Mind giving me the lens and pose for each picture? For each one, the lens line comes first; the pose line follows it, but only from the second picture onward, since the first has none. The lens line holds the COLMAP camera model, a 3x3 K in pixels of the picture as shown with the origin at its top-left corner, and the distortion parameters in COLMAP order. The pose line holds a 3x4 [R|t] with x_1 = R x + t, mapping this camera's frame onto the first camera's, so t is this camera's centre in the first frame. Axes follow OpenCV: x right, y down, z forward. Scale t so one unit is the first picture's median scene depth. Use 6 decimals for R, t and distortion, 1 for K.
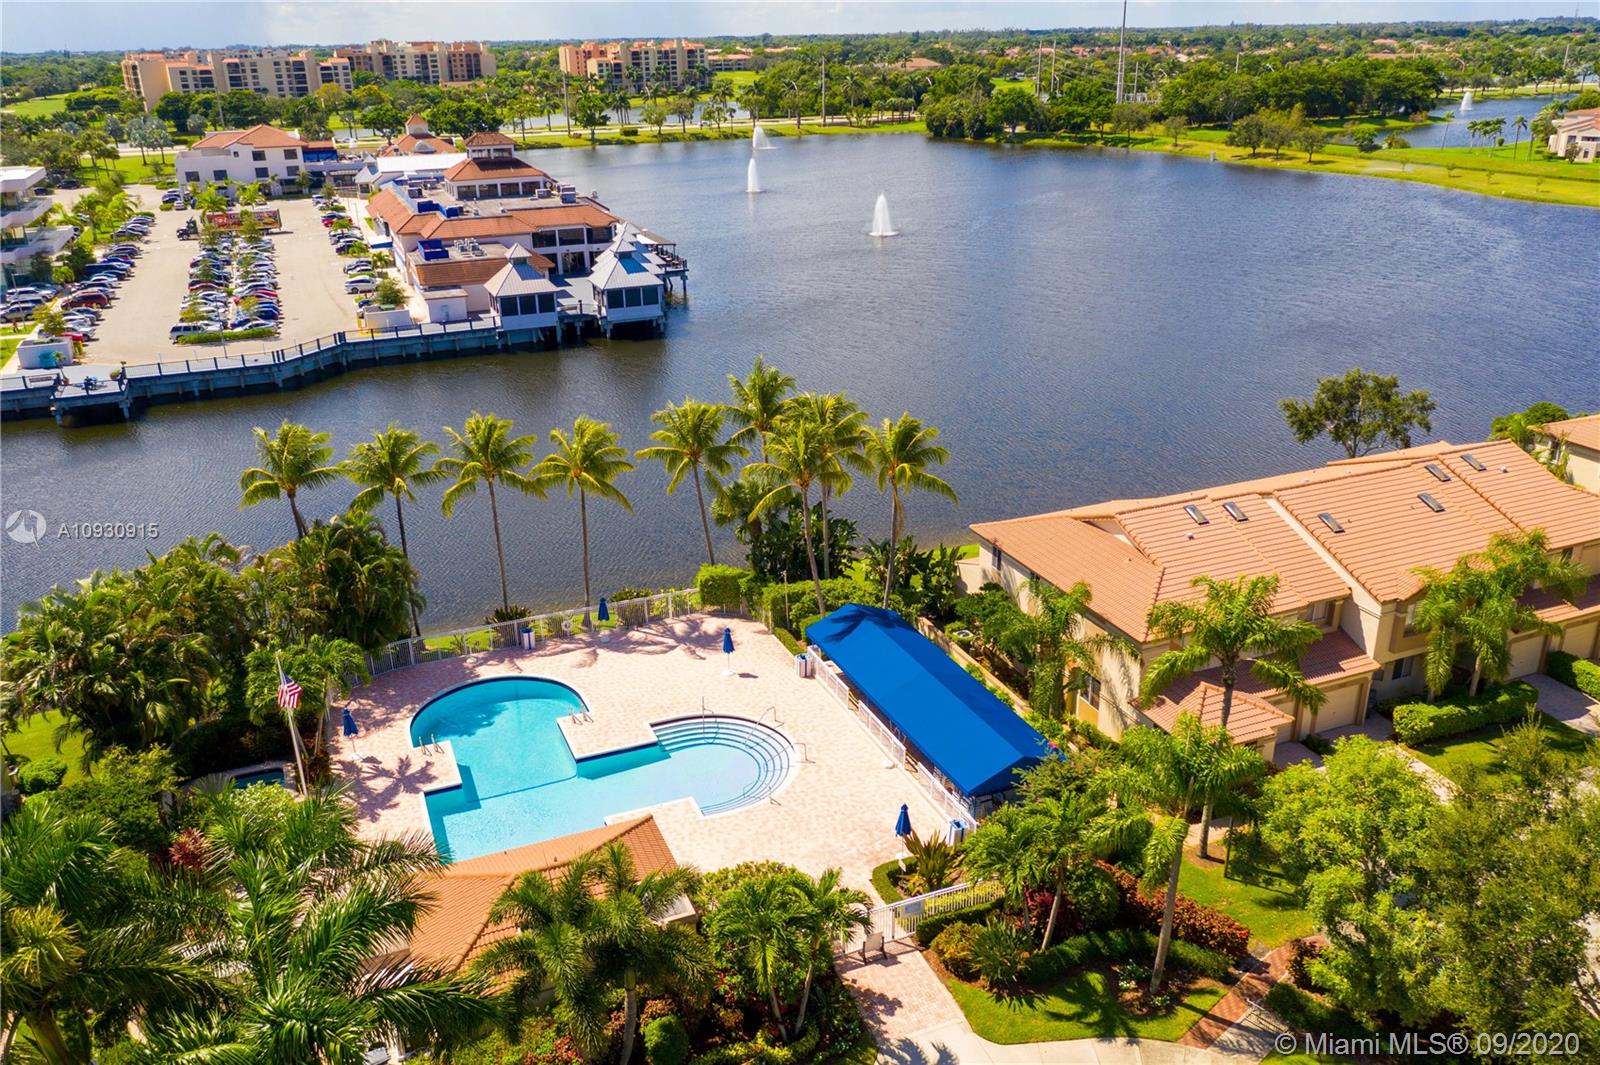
lens RADIAL K [[1256.1, 0, 800.3], [0, 1256.1, 531.4], [0, 0, 1]] dist [-0.004398, 0.002662]
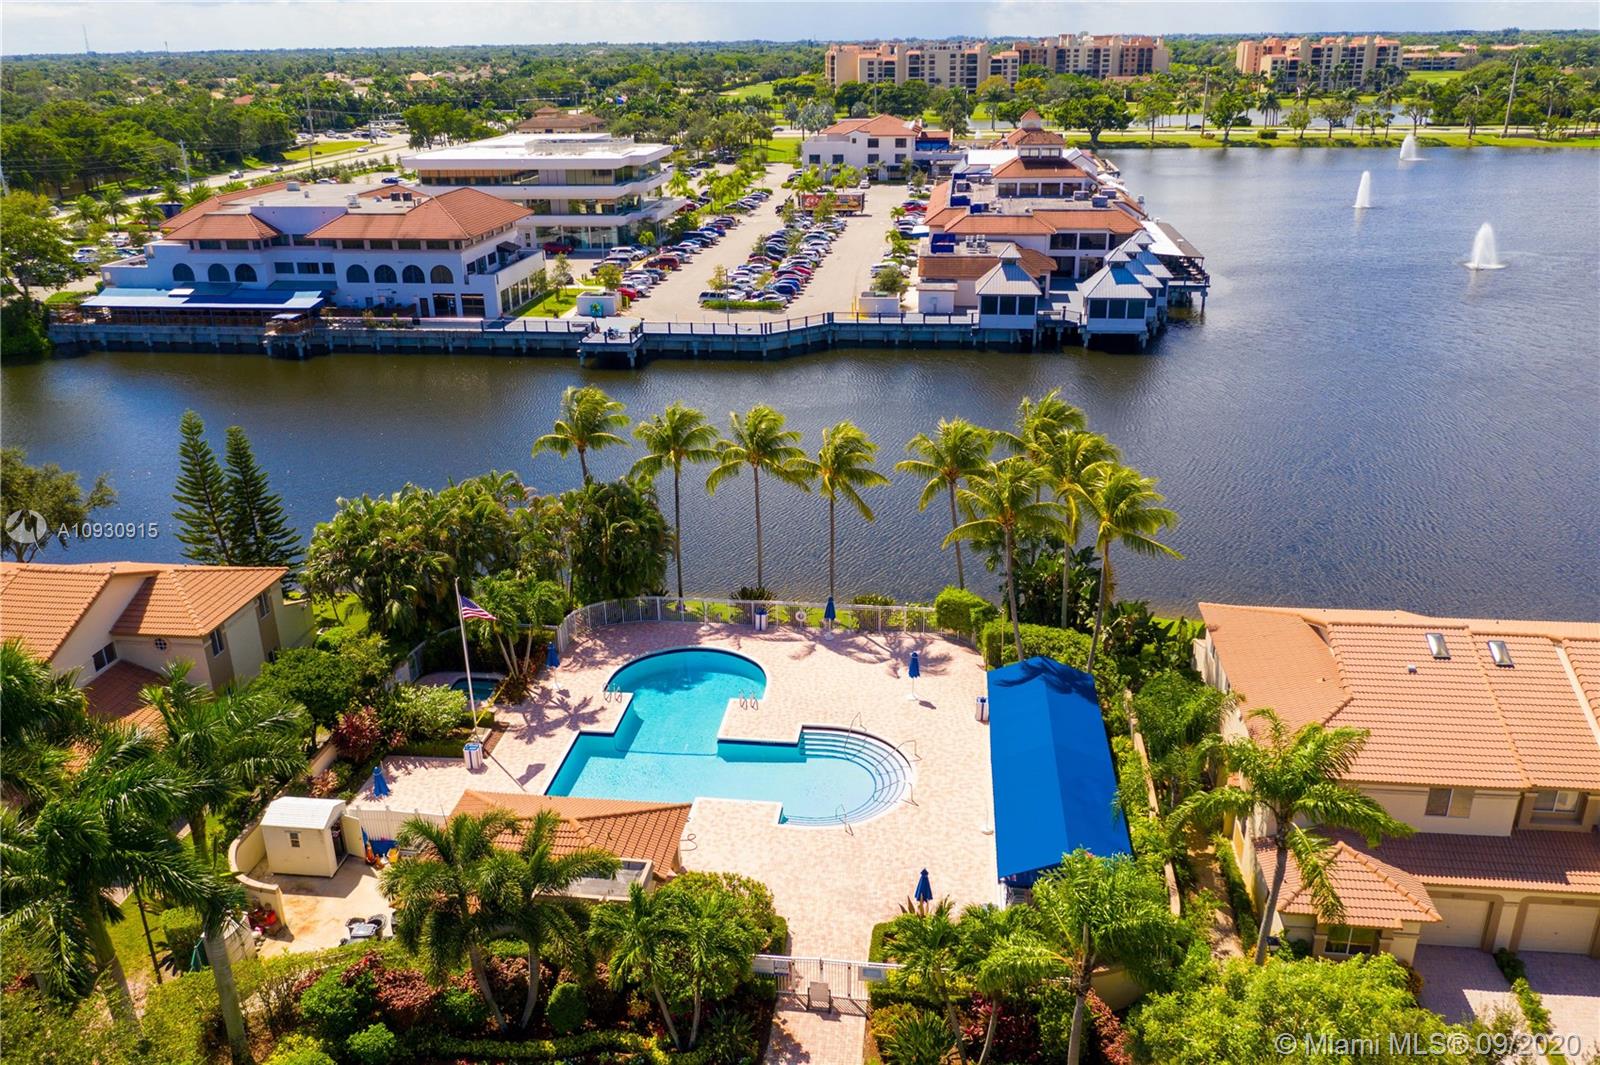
lens RADIAL K [[1256.1, 0, 802.6], [0, 1256.1, 534.2], [0, 0, 1]] dist [-0.004398, 0.002662]
pose [[0.872729, 0.185284, -0.451678, 0.132384], [-0.182183, 0.981952, 0.050797, -0.021781], [0.452938, 0.037956, 0.890734, 0.034781]]
